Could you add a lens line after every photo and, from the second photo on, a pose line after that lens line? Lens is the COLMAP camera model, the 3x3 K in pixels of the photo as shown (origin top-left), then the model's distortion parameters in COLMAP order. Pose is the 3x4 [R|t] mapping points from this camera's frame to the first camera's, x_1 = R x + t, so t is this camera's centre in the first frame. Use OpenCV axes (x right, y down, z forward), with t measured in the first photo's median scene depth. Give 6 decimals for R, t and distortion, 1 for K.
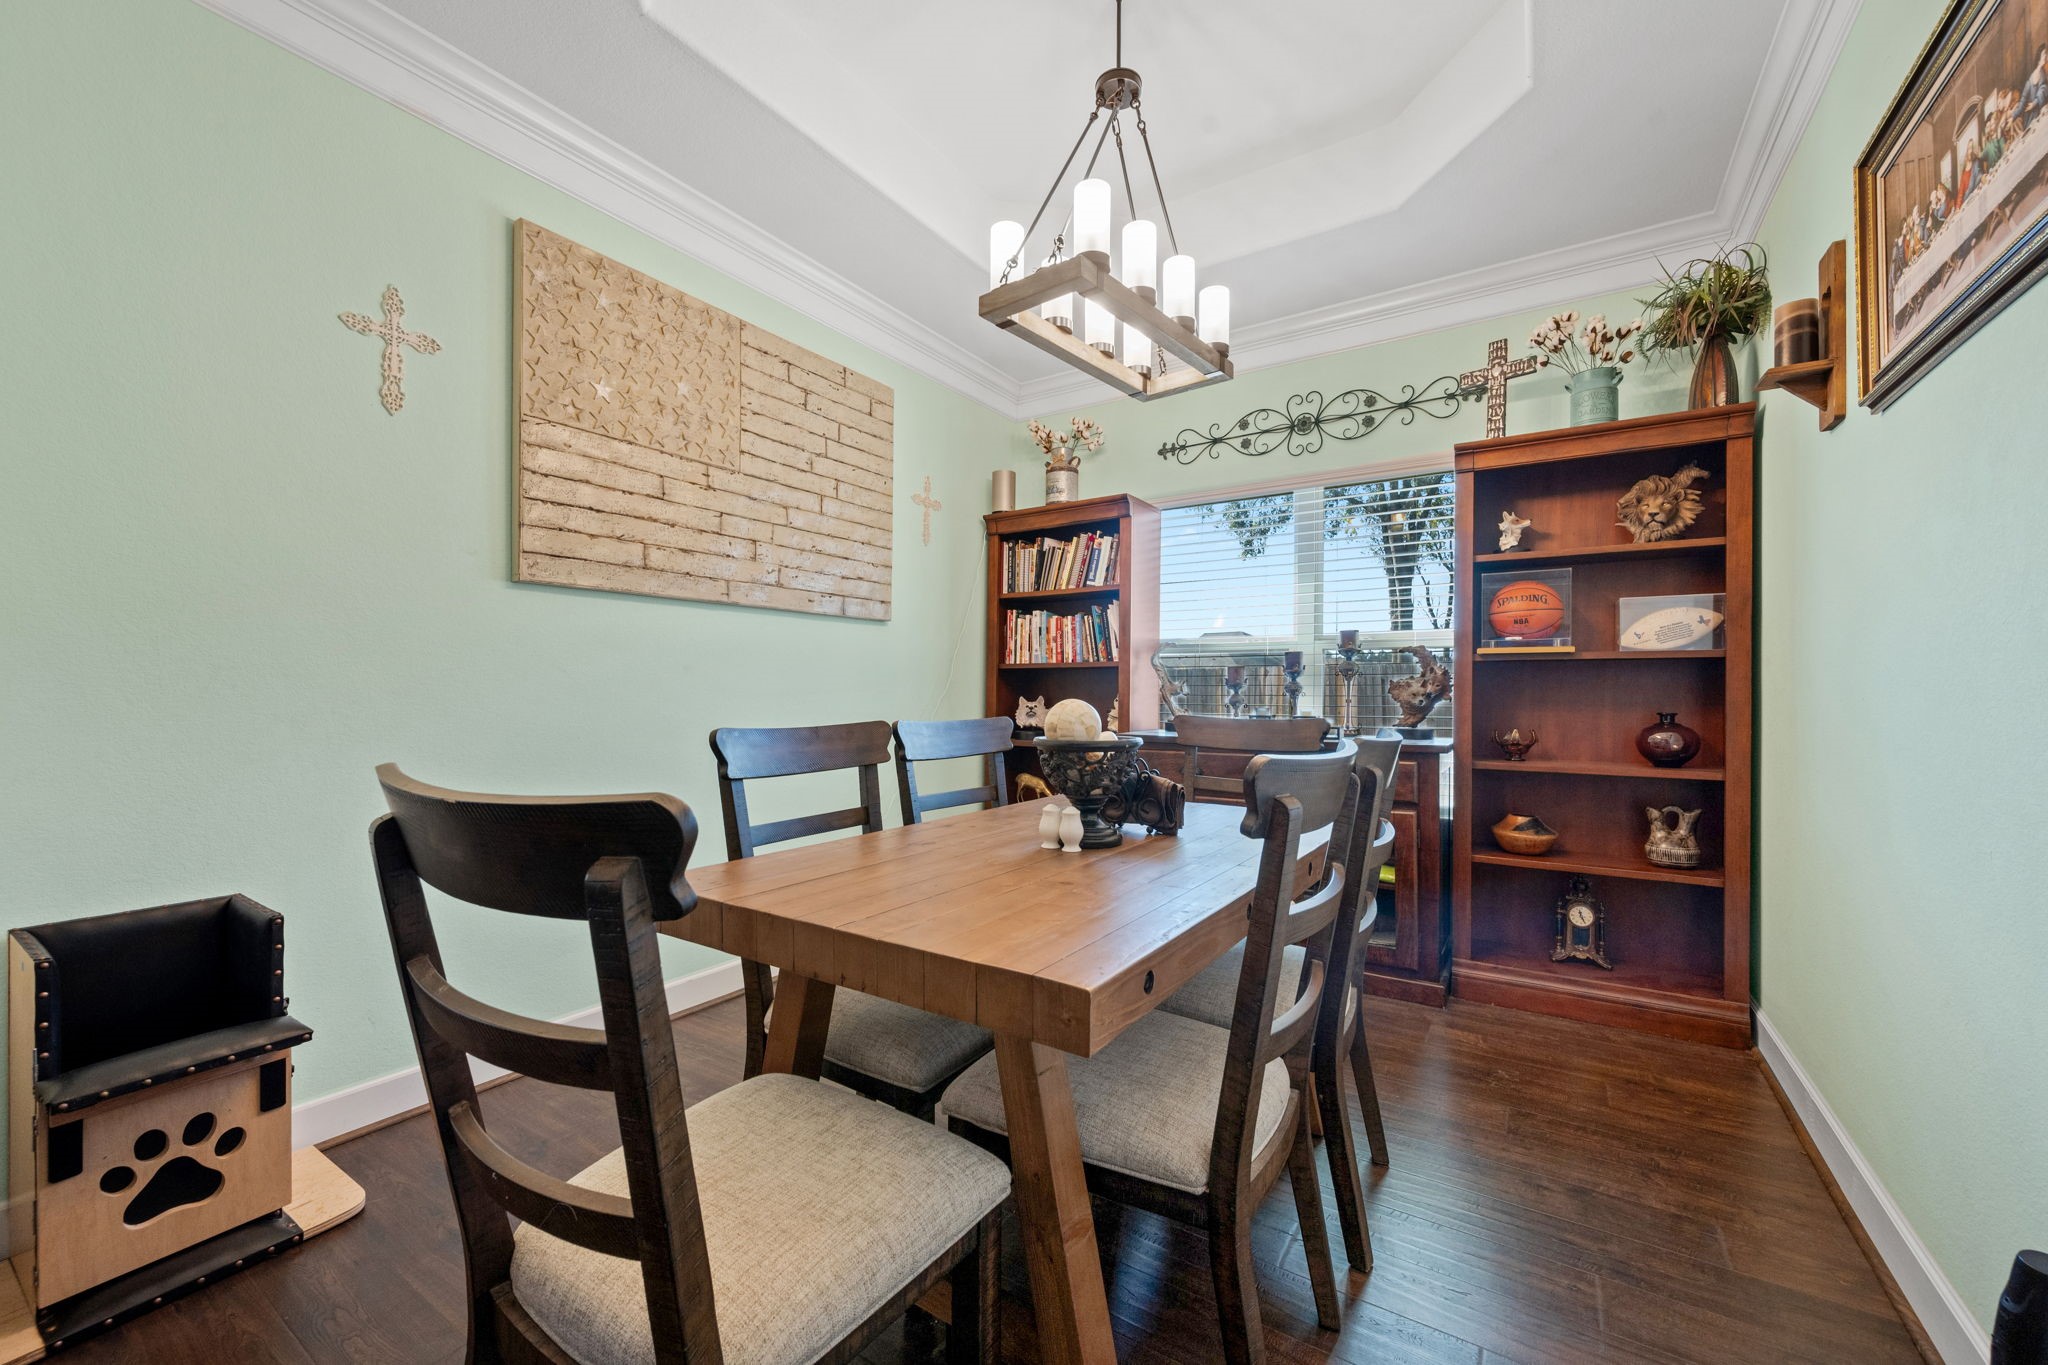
lens RADIAL K [[799.6, 0, 1028.4], [0, 799.6, 683.7], [0, 0, 1]] dist [0.000577, 0.000221]
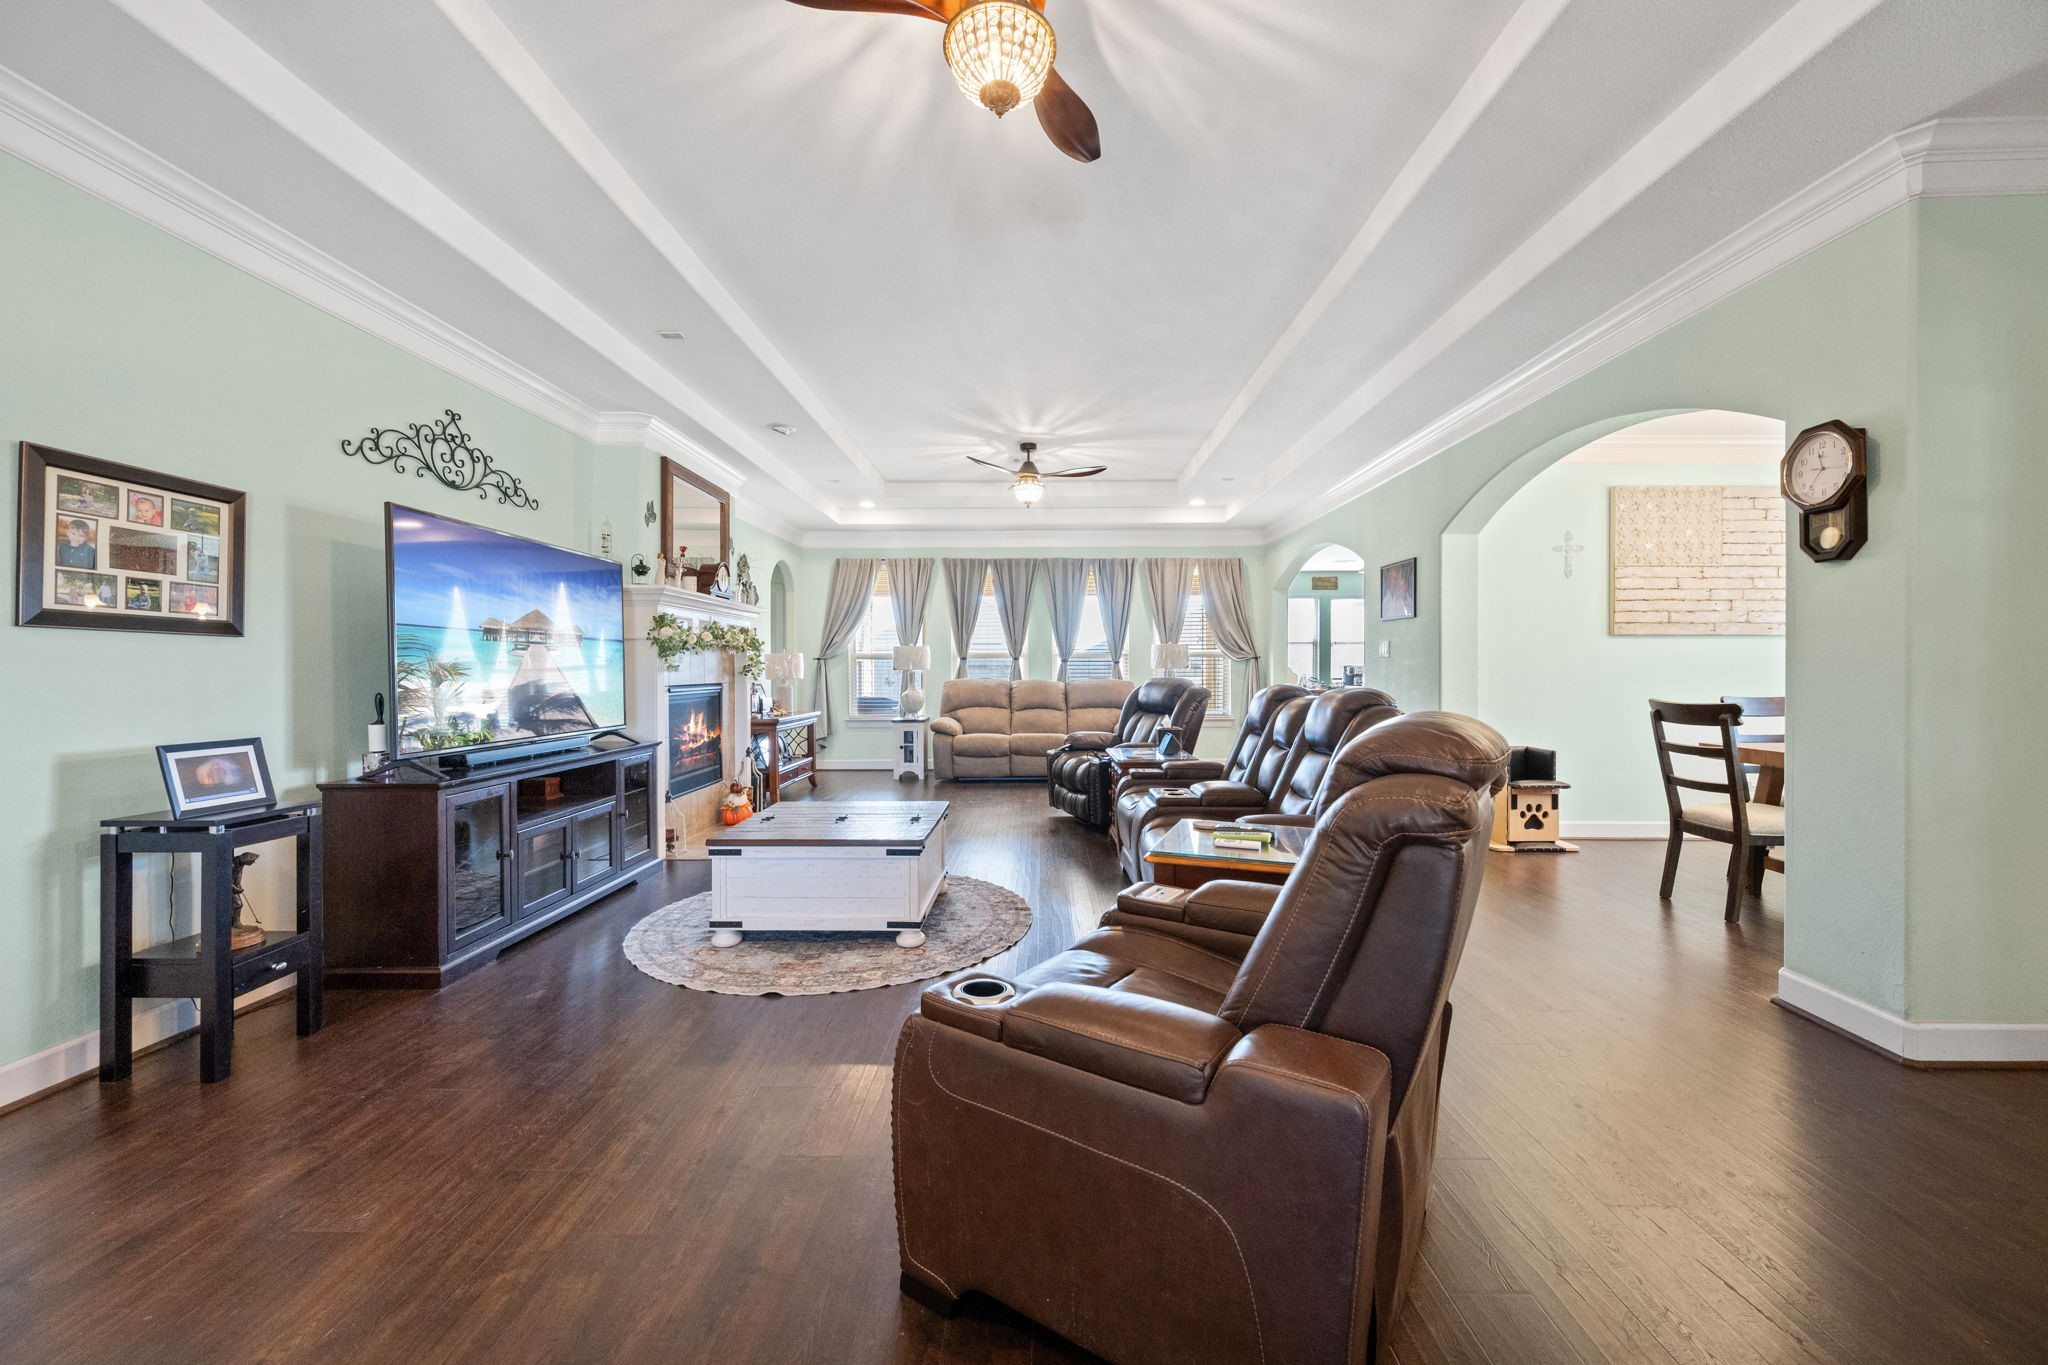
lens RADIAL K [[799.6, 0, 1025.4], [0, 799.6, 682.6], [0, 0, 1]] dist [0.000577, 0.000221]
pose [[0.536653, -0.000178, -0.843803, 0.429477], [0.008140, 0.999955, 0.004966, -0.009673], [0.843764, -0.009533, 0.536630, -1.712641]]
